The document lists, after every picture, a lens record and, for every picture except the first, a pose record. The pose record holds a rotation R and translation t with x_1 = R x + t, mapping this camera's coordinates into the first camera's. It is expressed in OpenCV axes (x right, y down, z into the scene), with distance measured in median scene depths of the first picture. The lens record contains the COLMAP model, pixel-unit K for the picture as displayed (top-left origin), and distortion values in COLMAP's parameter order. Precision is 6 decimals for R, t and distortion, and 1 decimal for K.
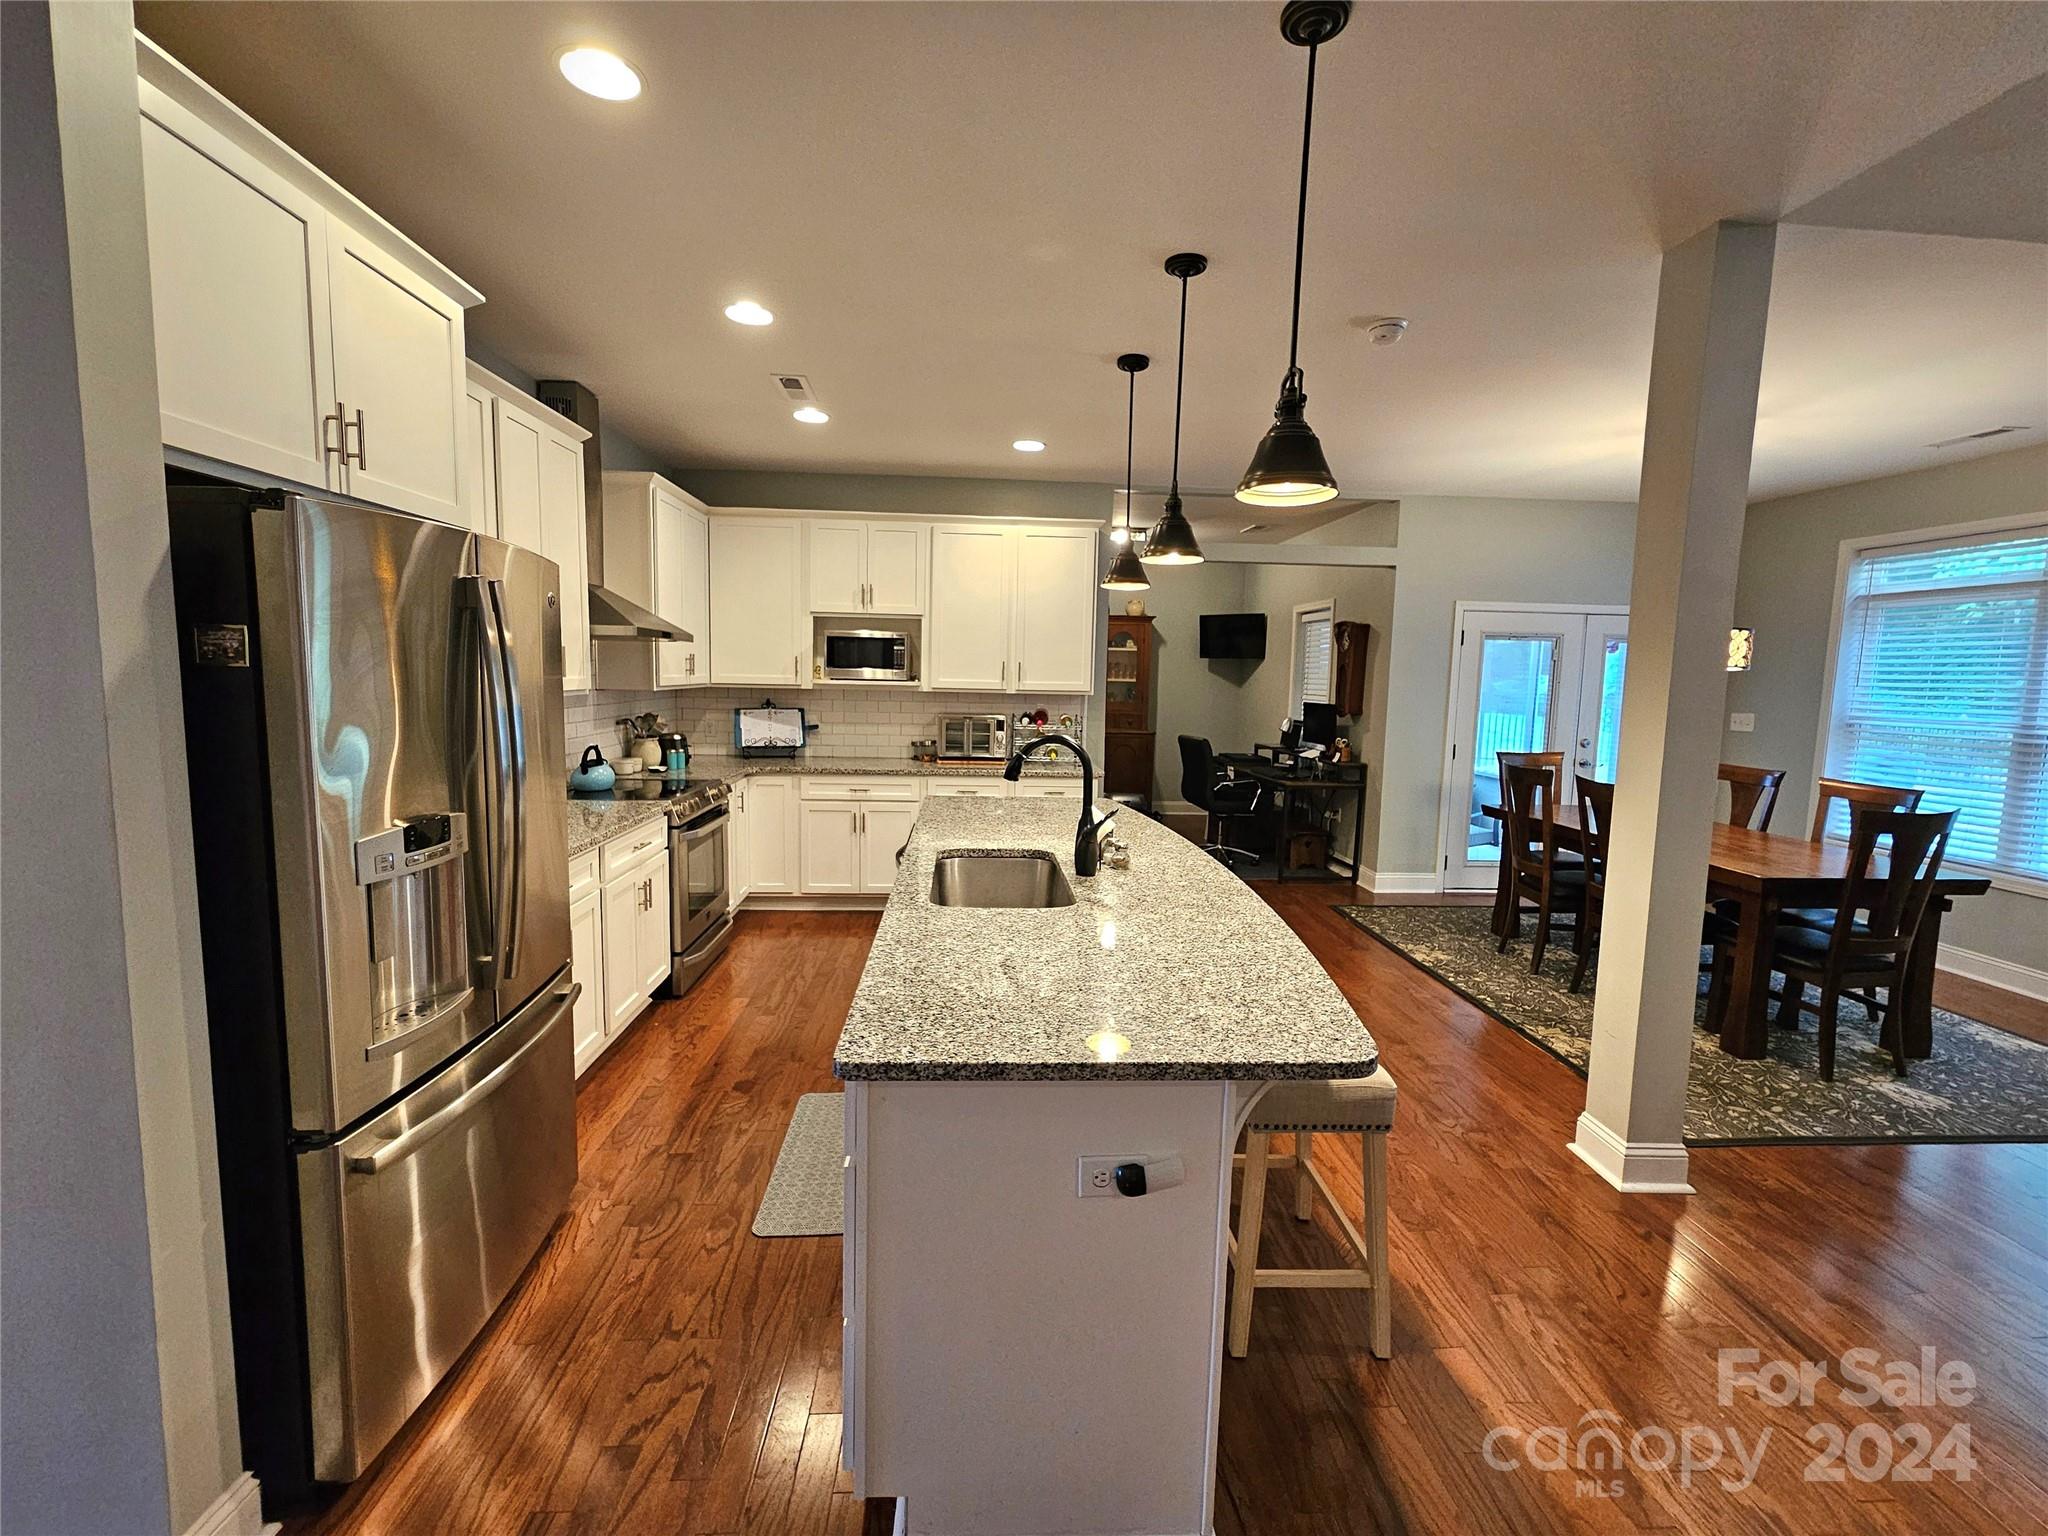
lens RADIAL K [[835.8, 0, 1020.1], [0, 835.8, 759.3], [0, 0, 1]] dist [-0.006492, 0.000215]
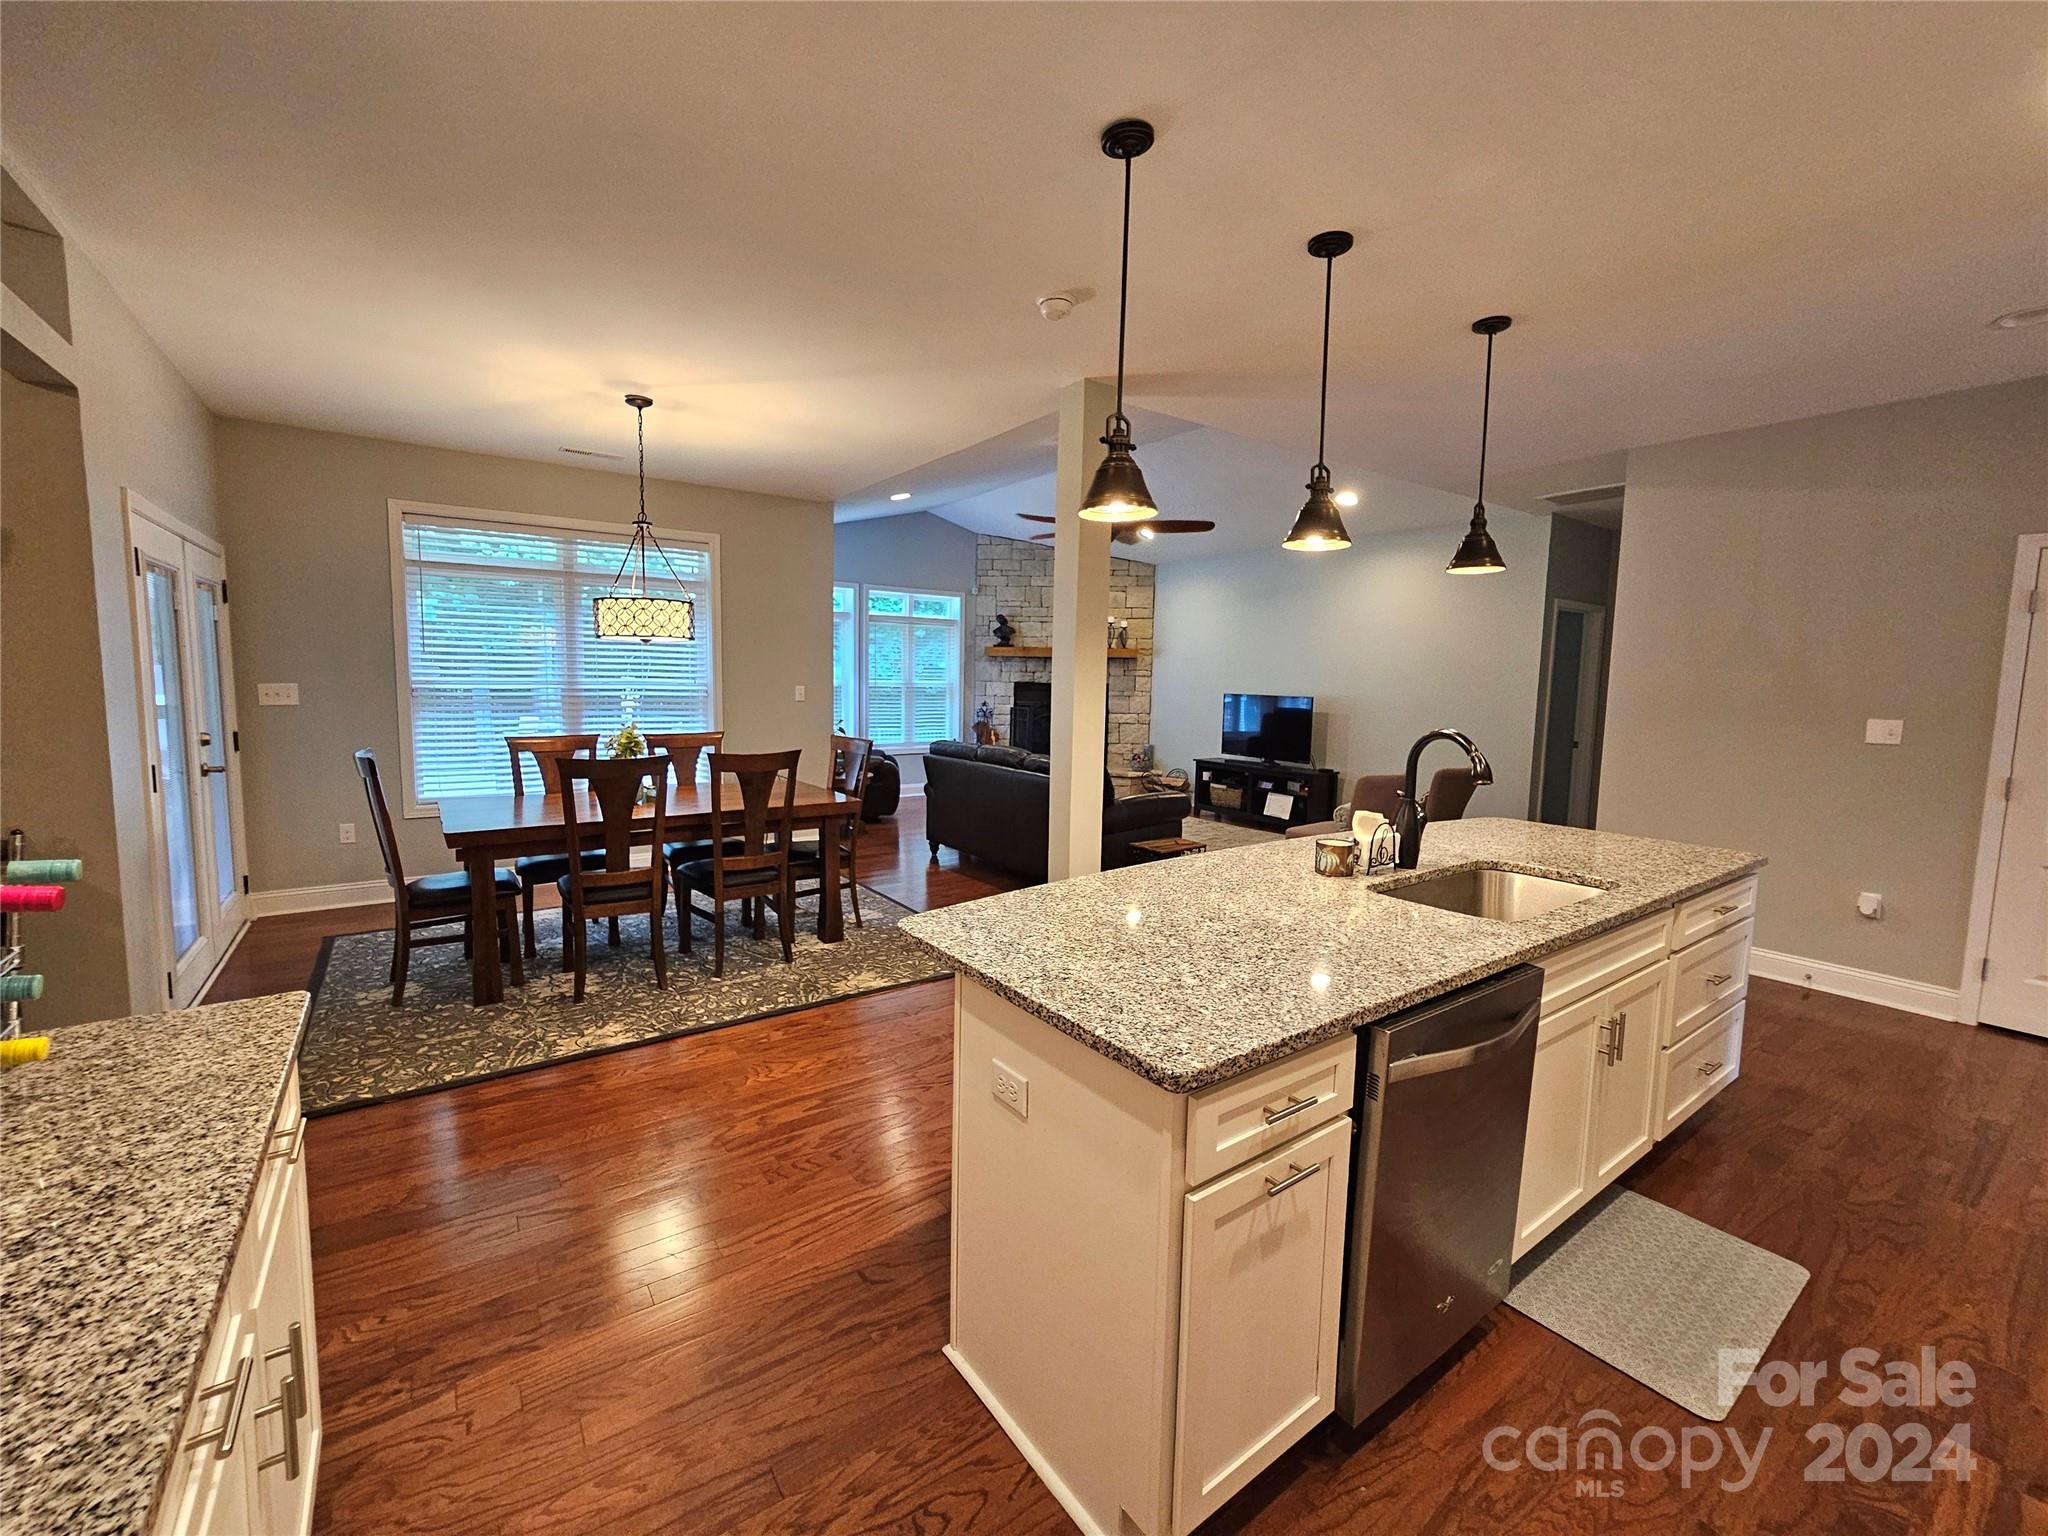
lens RADIAL K [[835.8, 0, 1019.3], [0, 835.8, 764.5], [0, 0, 1]] dist [-0.006492, 0.000215]
pose [[-0.537877, -0.116954, 0.834872, -0.269011], [0.059102, 0.982662, 0.175734, -0.098199], [-0.840949, 0.143866, -0.521639, 1.049328]]
